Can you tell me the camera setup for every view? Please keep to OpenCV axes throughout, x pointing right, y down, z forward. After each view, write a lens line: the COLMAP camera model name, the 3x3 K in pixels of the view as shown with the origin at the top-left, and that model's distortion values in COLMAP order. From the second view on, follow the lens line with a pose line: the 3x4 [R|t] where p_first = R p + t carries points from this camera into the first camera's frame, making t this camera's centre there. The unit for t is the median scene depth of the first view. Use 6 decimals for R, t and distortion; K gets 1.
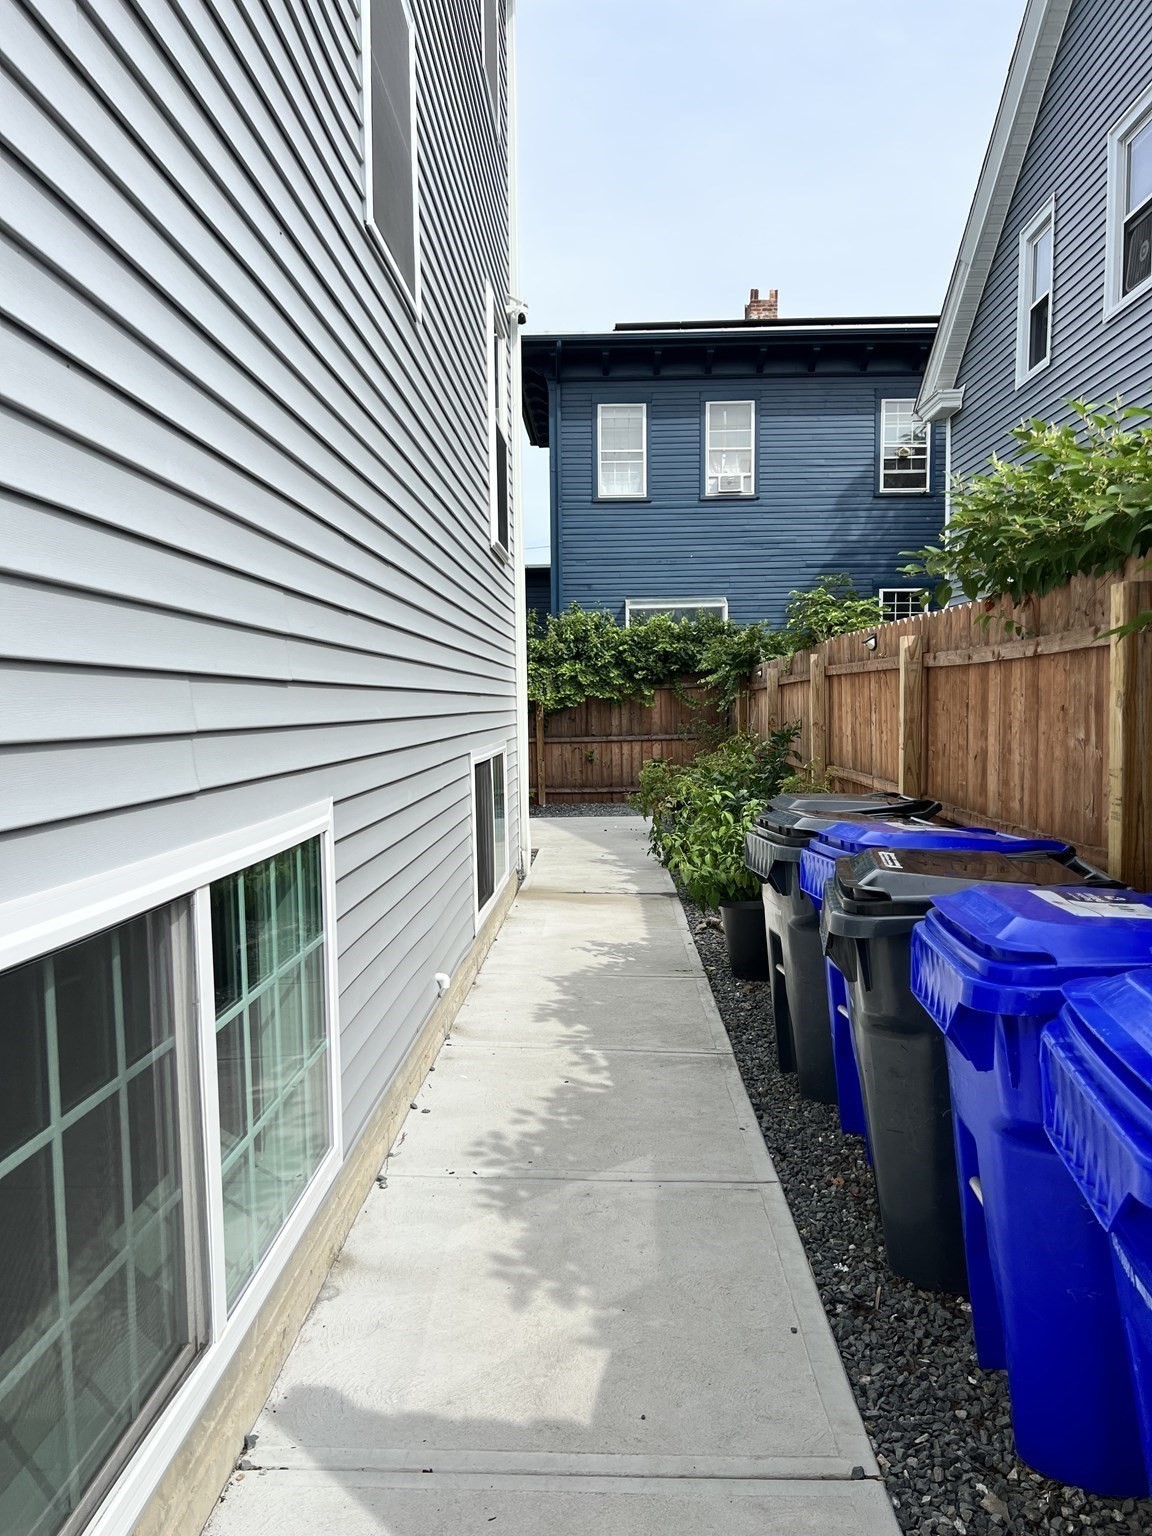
lens RADIAL K [[1155.9, 0, 574.5], [0, 1155.9, 772.0], [0, 0, 1]] dist [0.073201, -0.087711]
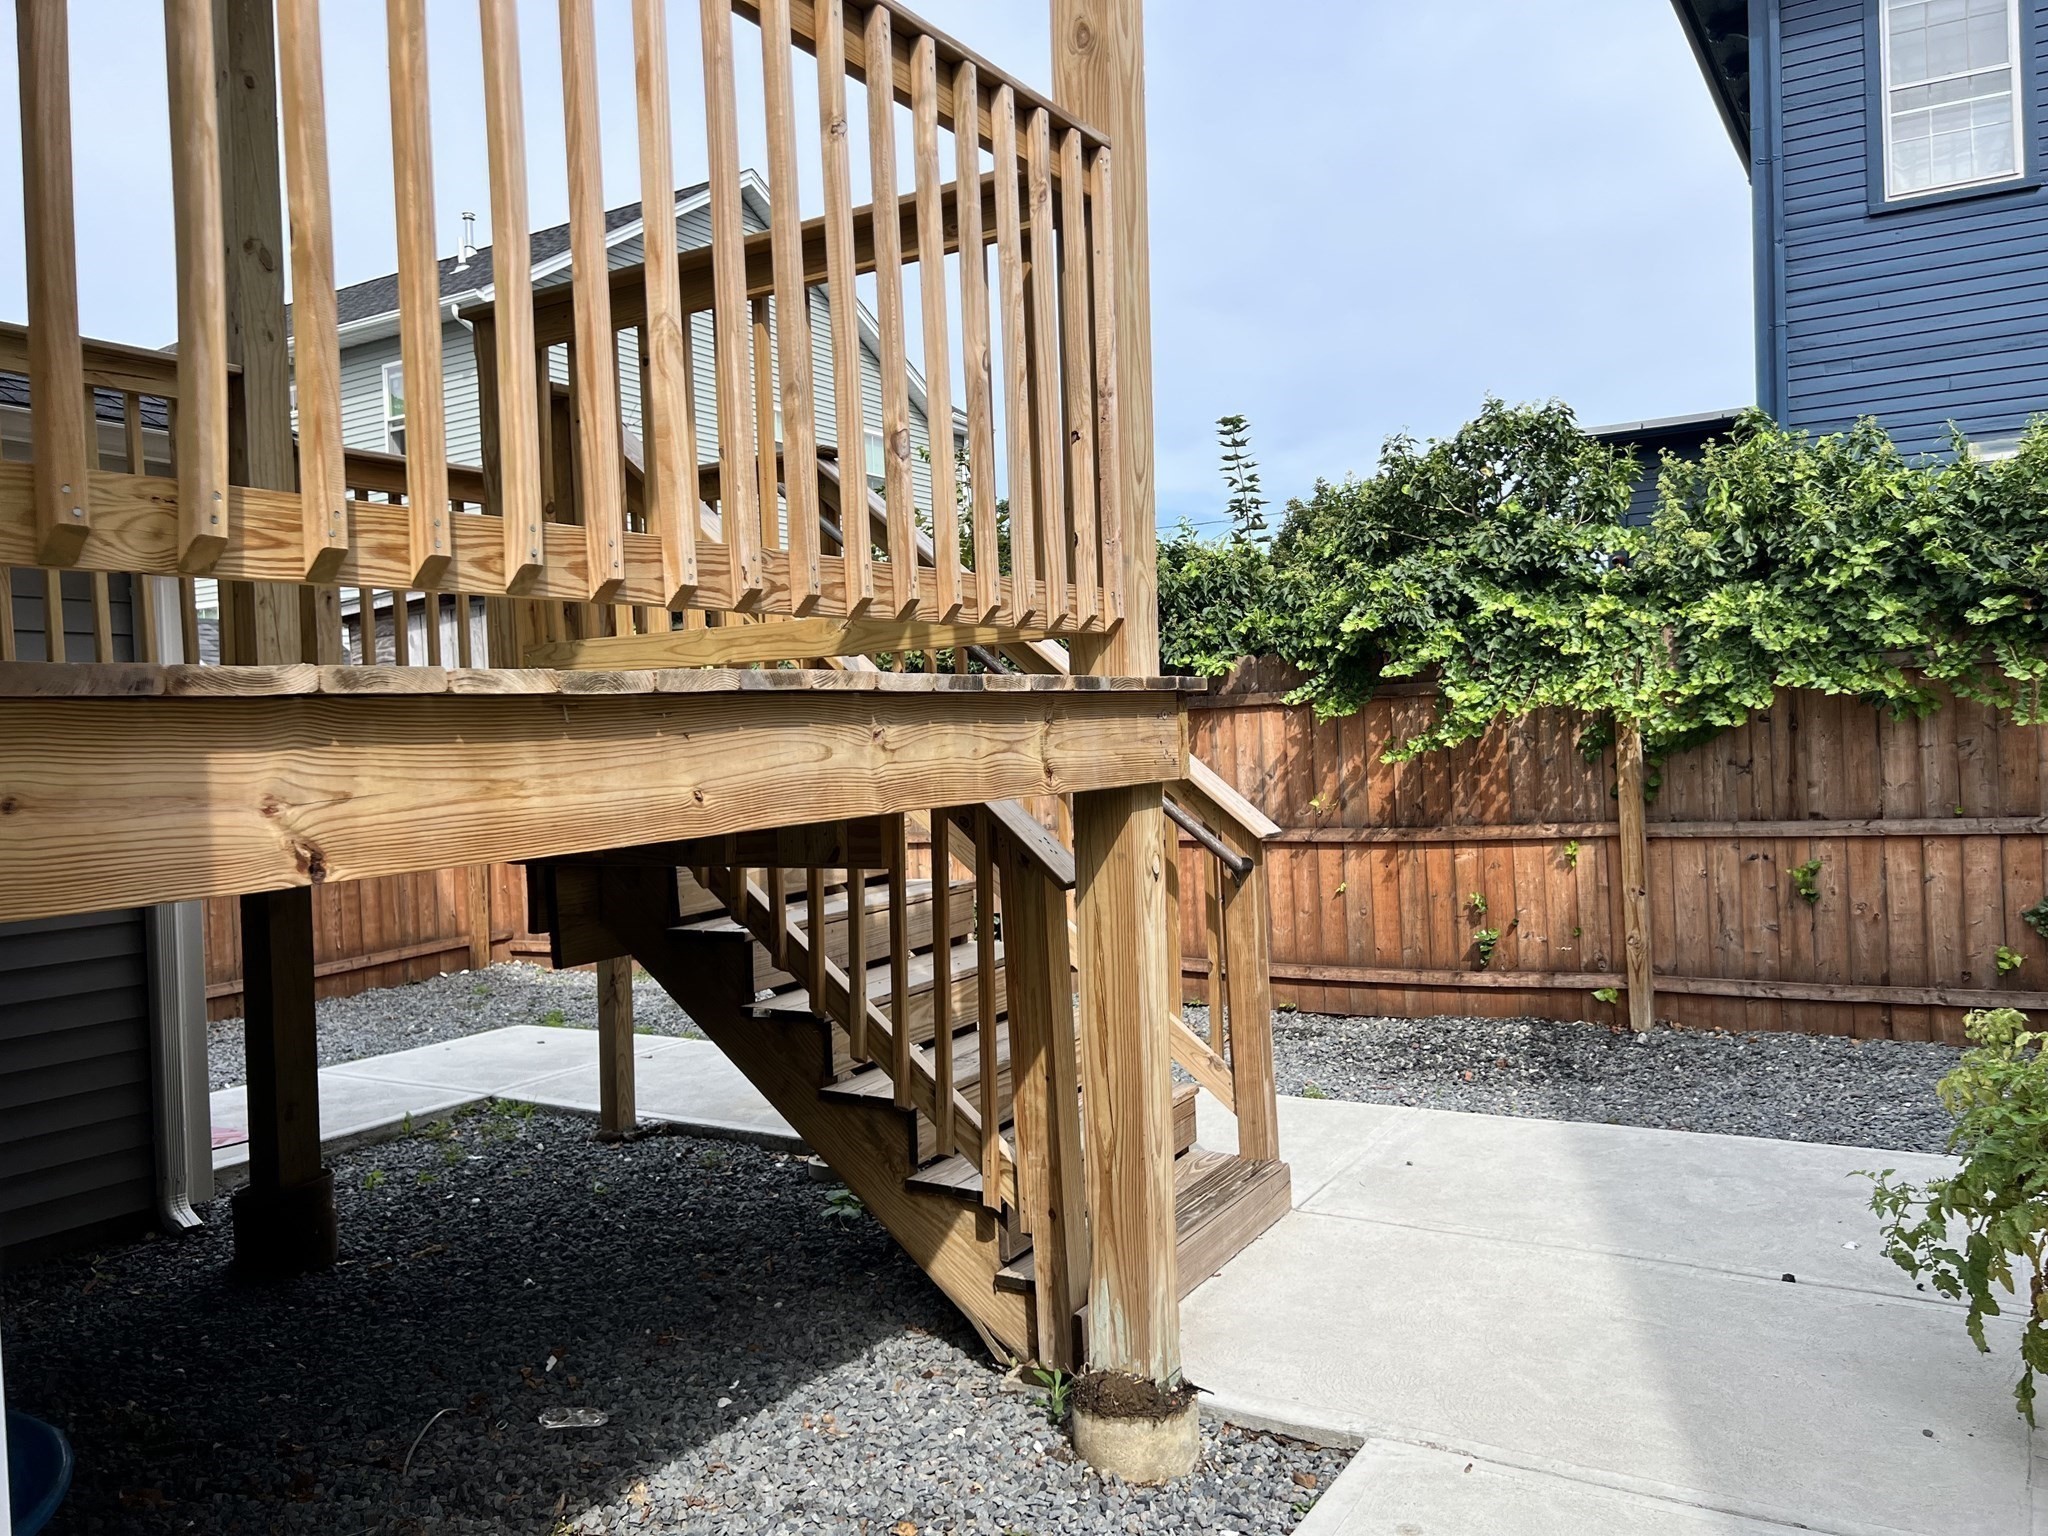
lens RADIAL K [[1541.2, 0, 1025.7], [0, 1541.2, 760.2], [0, 0, 1]] dist [0.073201, -0.087711]
pose [[0.866480, -0.013545, -0.499028, 0.041696], [-0.003800, 0.999424, -0.033726, -0.031710], [0.499197, 0.031119, 0.865930, 0.529188]]
